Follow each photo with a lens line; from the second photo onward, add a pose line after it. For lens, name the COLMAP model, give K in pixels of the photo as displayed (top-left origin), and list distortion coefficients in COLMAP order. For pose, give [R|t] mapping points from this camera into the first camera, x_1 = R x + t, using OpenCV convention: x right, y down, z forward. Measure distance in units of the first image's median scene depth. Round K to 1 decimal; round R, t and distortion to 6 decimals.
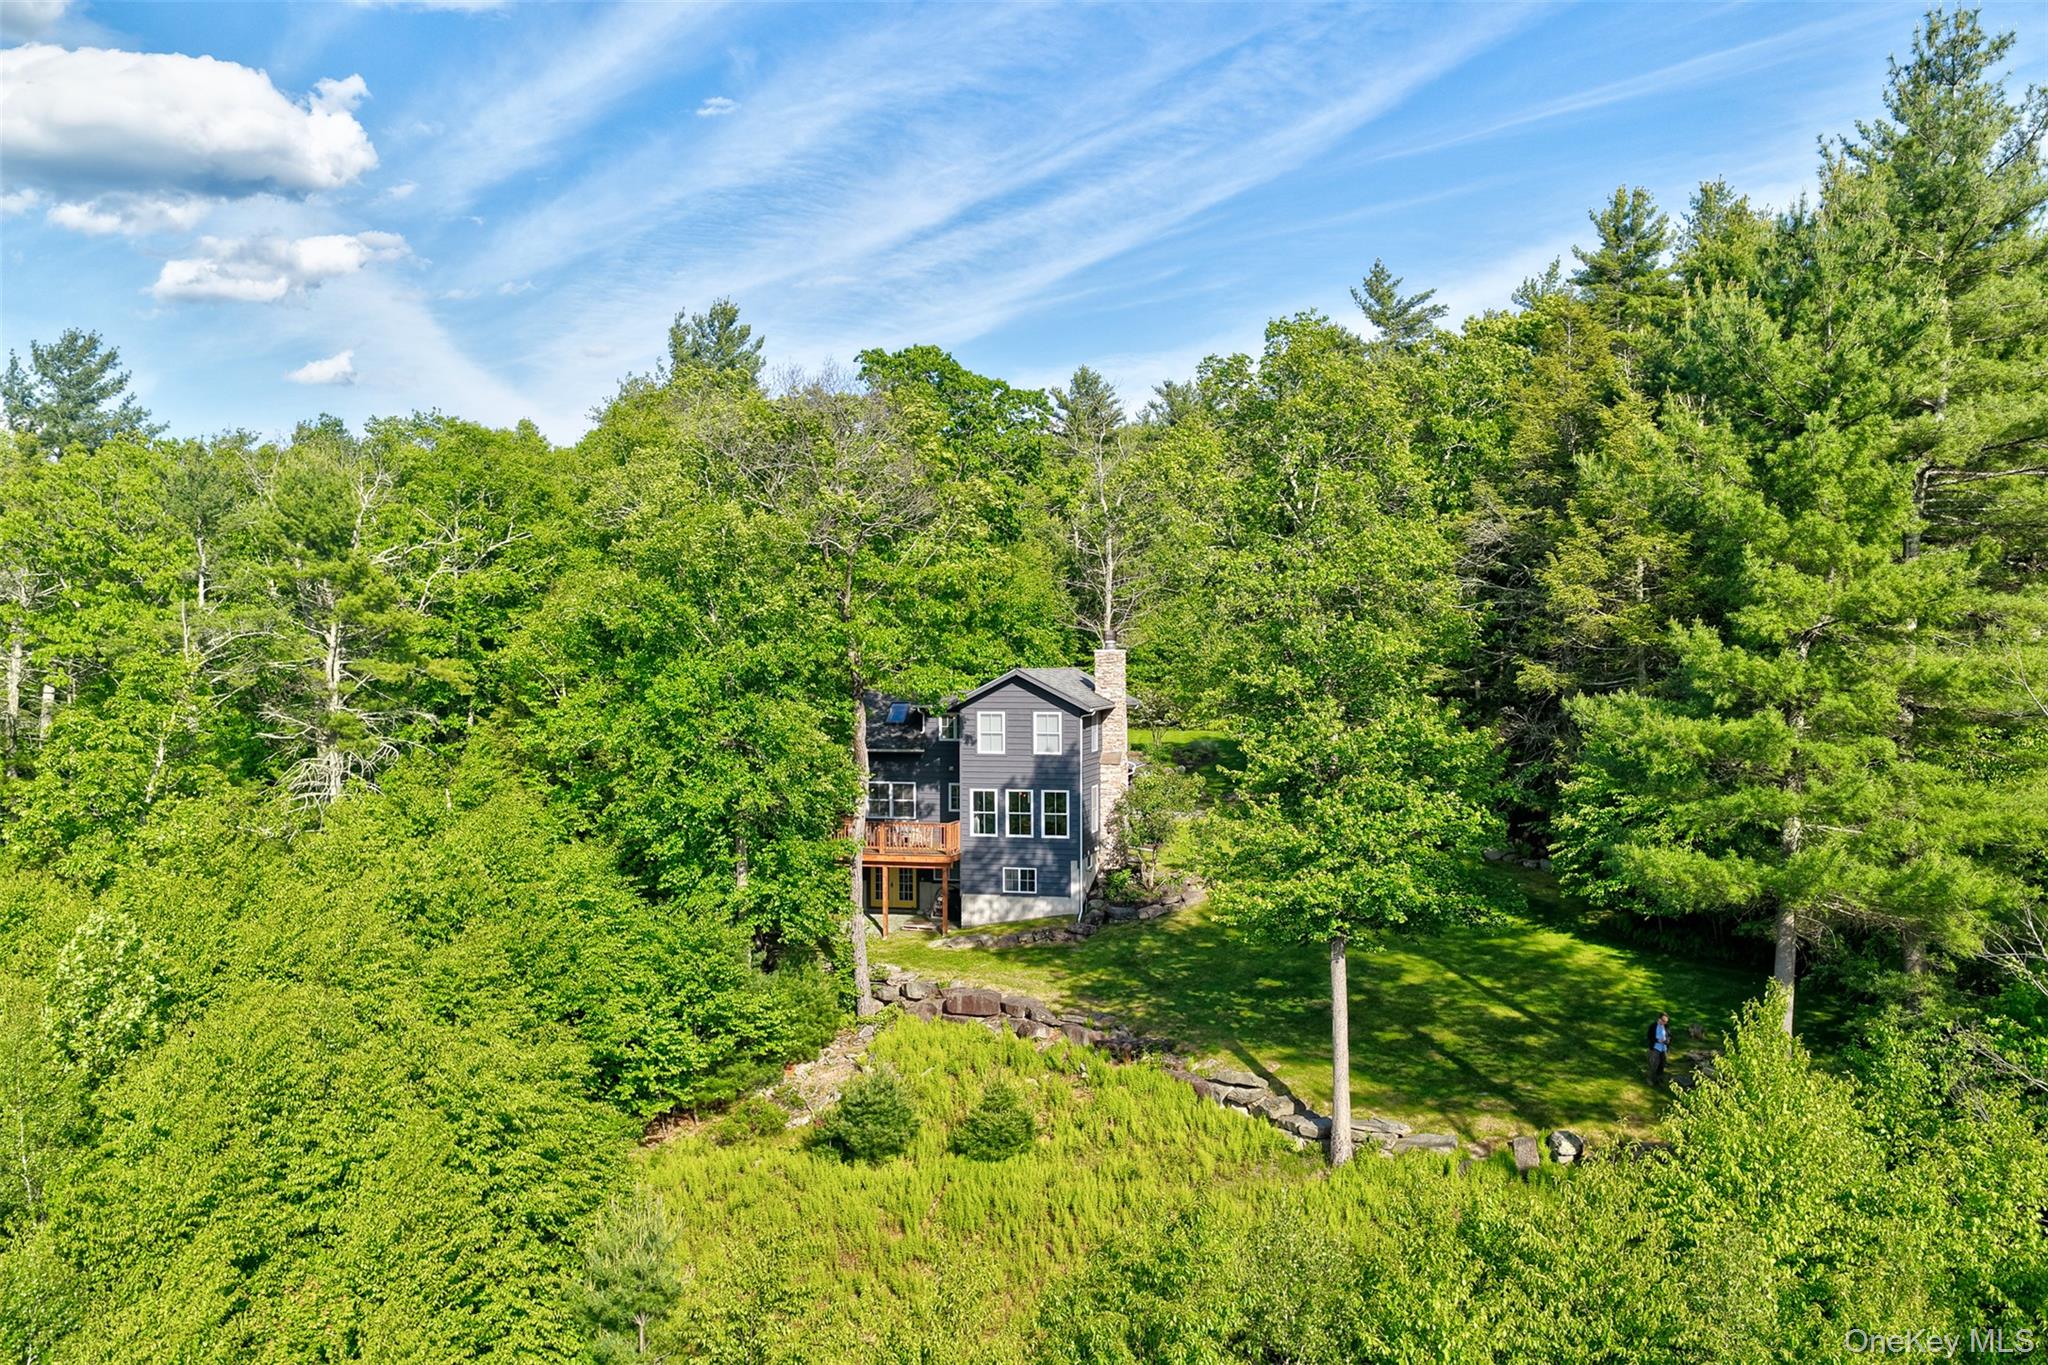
lens RADIAL K [[1700.2, 0, 1025.3], [0, 1700.2, 679.8], [0, 0, 1]] dist [-0.012697, 0.031332]
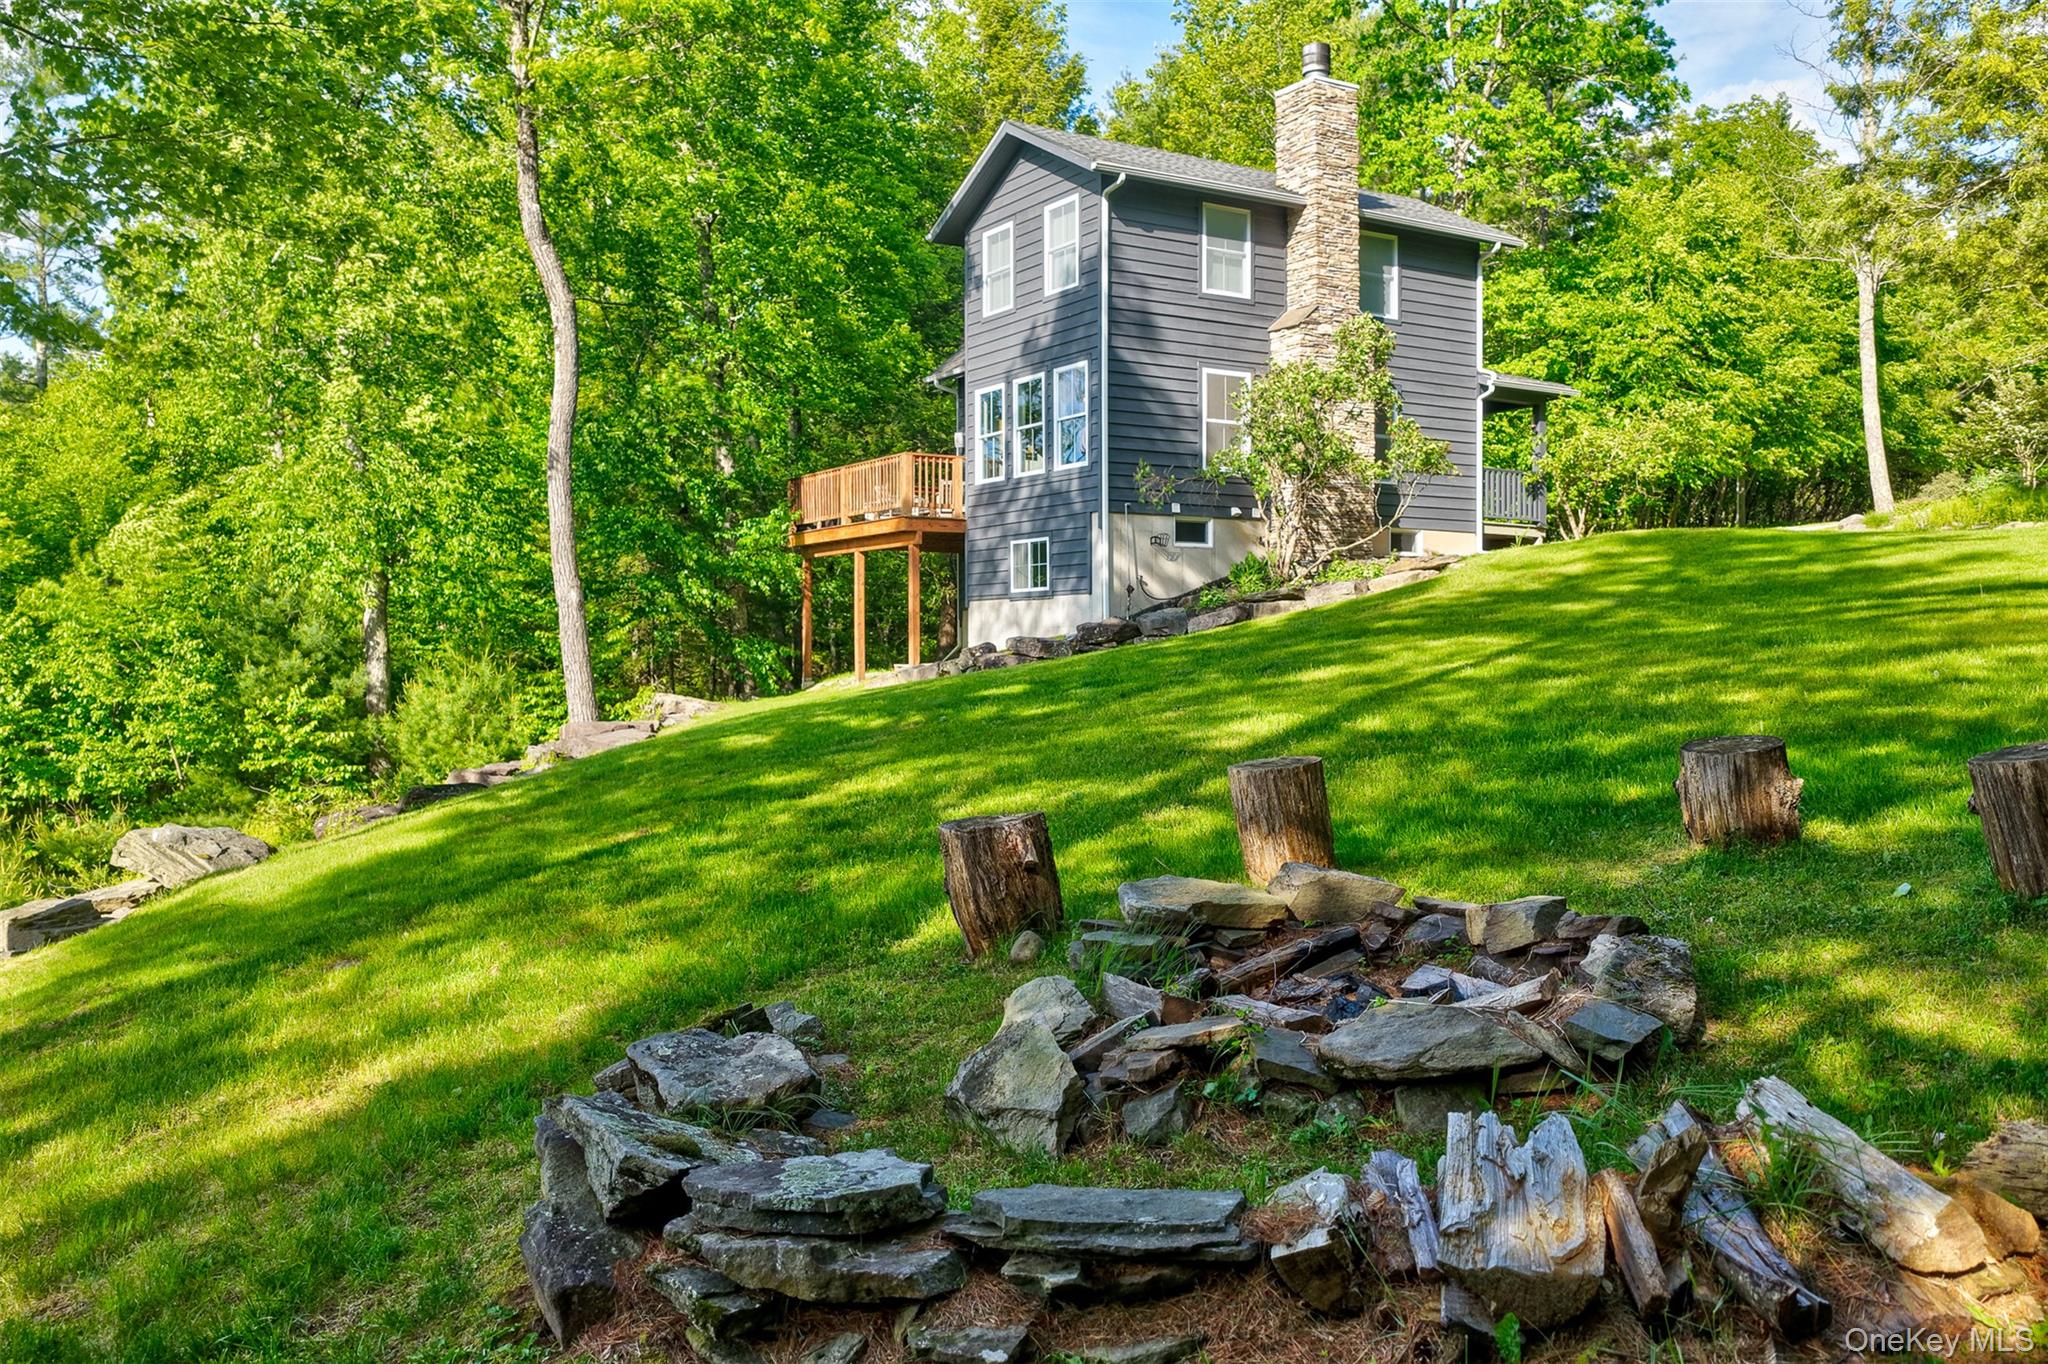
lens RADIAL K [[1700.2, 0, 1024.4], [0, 1700.2, 682.7], [0, 0, 1]] dist [-0.012697, 0.031332]
pose [[0.725536, 0.010684, -0.688101, 0.327511], [-0.009152, 0.999941, 0.005877, 0.148441], [0.688123, 0.002033, 0.725591, 0.648863]]
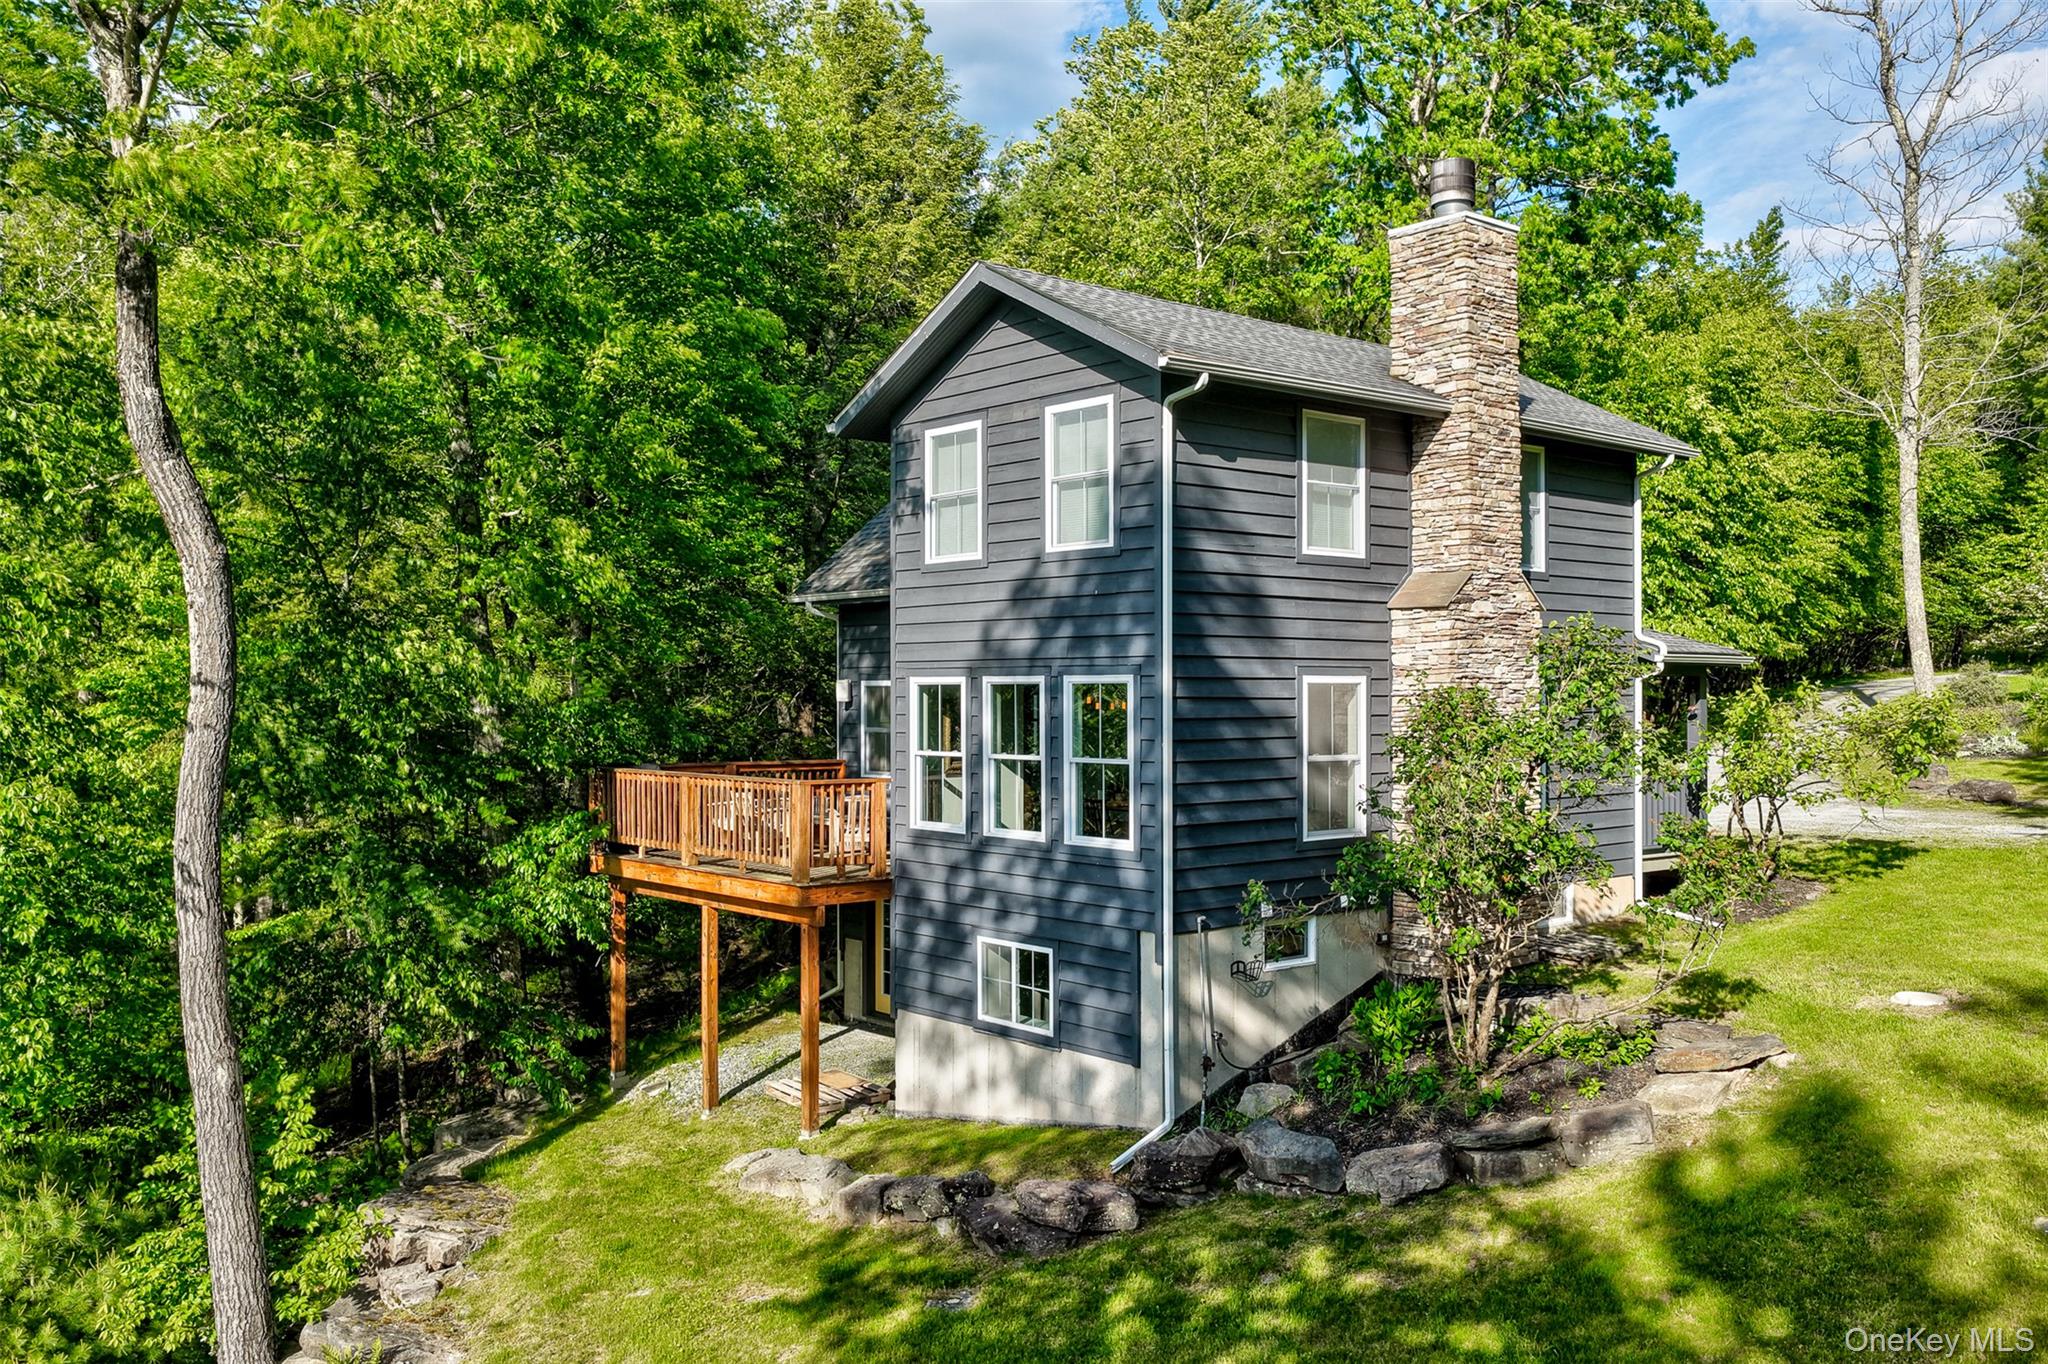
lens RADIAL K [[1700.2, 0, 1027.0], [0, 1700.2, 675.4], [0, 0, 1]] dist [-0.012697, 0.031332]
pose [[0.820150, -0.002386, -0.572143, 0.167360], [-0.008758, 0.999822, -0.016724, 0.069351], [0.572081, 0.018727, 0.819983, 0.757916]]
